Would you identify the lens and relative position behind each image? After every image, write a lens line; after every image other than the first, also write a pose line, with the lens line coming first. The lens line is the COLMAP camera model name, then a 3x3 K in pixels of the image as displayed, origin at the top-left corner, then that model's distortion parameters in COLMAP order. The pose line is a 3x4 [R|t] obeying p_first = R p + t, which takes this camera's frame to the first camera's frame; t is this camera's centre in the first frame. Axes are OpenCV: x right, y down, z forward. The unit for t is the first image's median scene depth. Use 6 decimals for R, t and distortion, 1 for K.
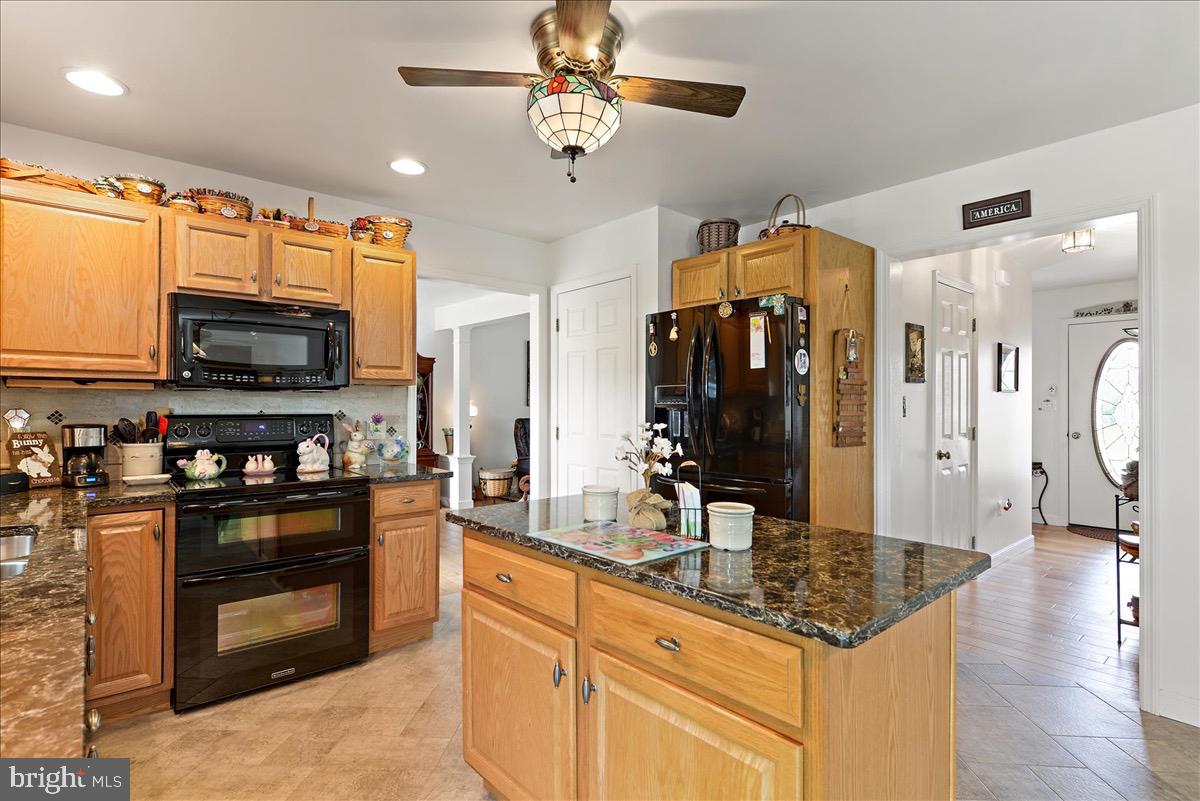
lens RADIAL K [[586.5, 0, 615.8], [0, 586.5, 403.1], [0, 0, 1]] dist [0.005737, 0.000952]
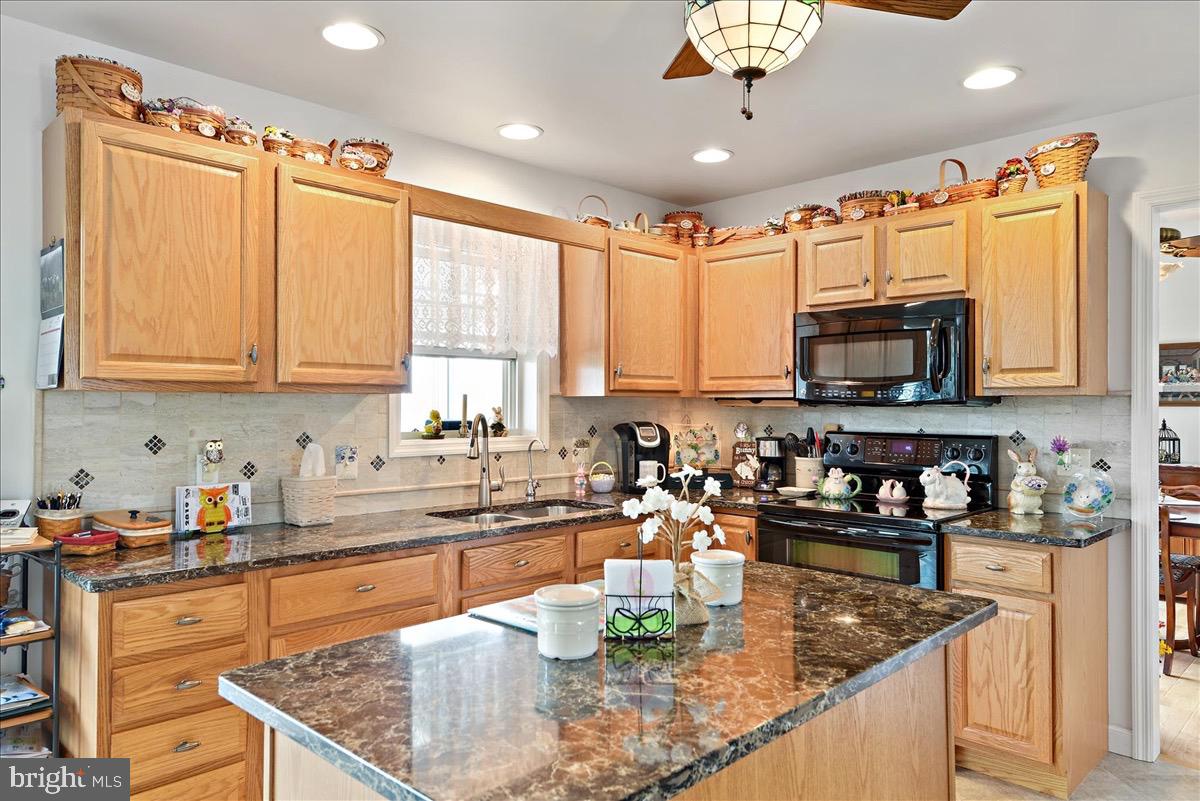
lens RADIAL K [[805.0, 0, 585.9], [0, 805.0, 402.2], [0, 0, 1]] dist [0.018684, 0.004776]
pose [[0.060873, -0.005907, -0.998128, 0.576008], [0.001004, 0.999982, -0.005857, -0.021079], [0.998145, -0.000646, 0.060878, 0.488288]]
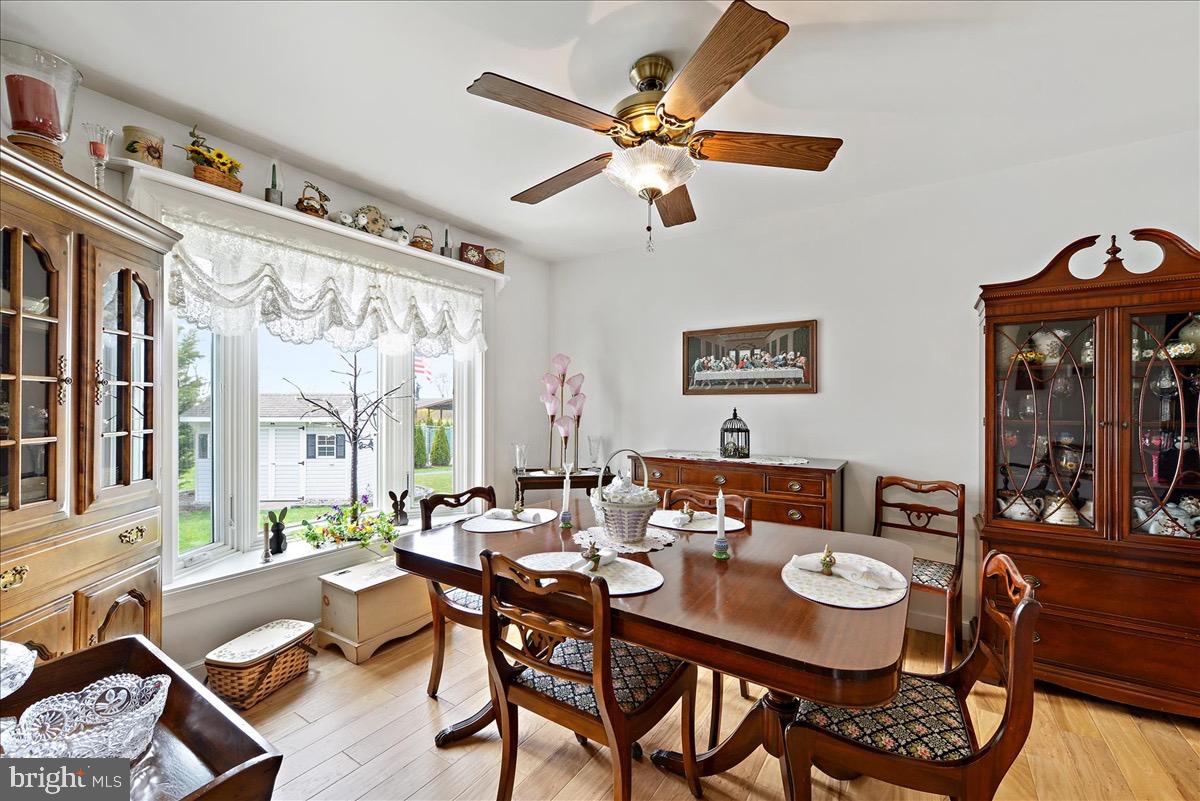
lens RADIAL K [[484.3, 0, 591.9], [0, 484.3, 409.0], [0, 0, 1]] dist [-0.000190, -0.000001]
pose [[0.252117, 0.003218, -0.967691, -0.370502], [0.000433, 0.999994, 0.003438, 0.008756], [0.967697, -0.001286, 0.252114, 1.442007]]
